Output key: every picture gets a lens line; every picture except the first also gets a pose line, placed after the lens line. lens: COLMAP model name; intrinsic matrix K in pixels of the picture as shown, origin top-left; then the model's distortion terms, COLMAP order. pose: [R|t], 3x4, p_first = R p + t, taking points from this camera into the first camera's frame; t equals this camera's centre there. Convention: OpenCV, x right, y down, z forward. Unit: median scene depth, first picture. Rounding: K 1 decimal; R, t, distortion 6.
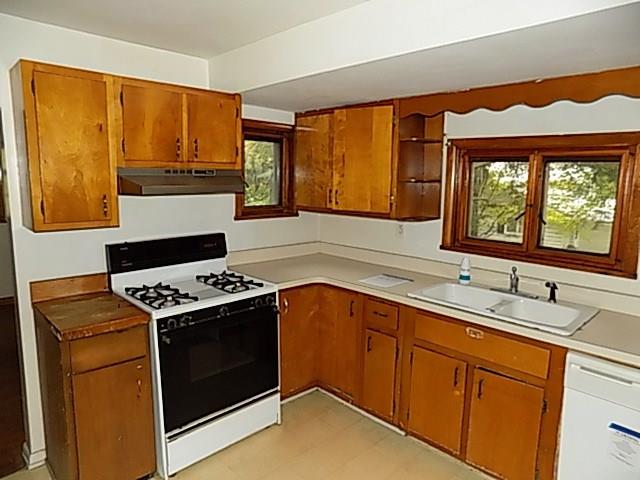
lens RADIAL K [[434.8, 0, 322.5], [0, 434.8, 237.5], [0, 0, 1]] dist [-0.053798, 0.048929]
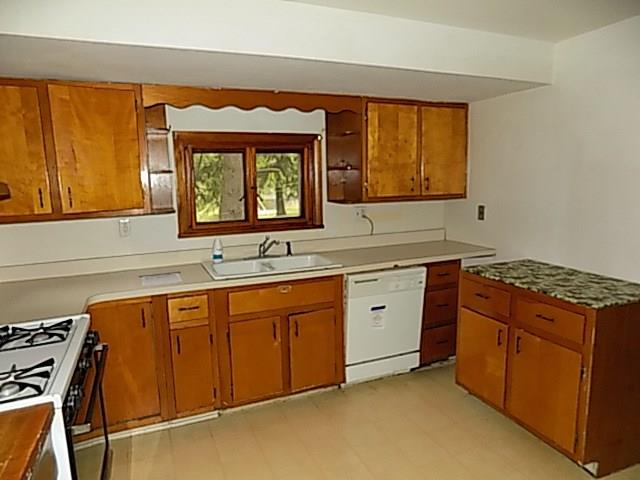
lens RADIAL K [[434.8, 0, 323.0], [0, 434.8, 234.6], [0, 0, 1]] dist [-0.053798, 0.048929]
pose [[0.360975, -0.155193, 0.919572, -0.620443], [0.162088, 0.981489, 0.102016, -0.035426], [-0.918382, 0.112226, 0.379448, 0.338737]]
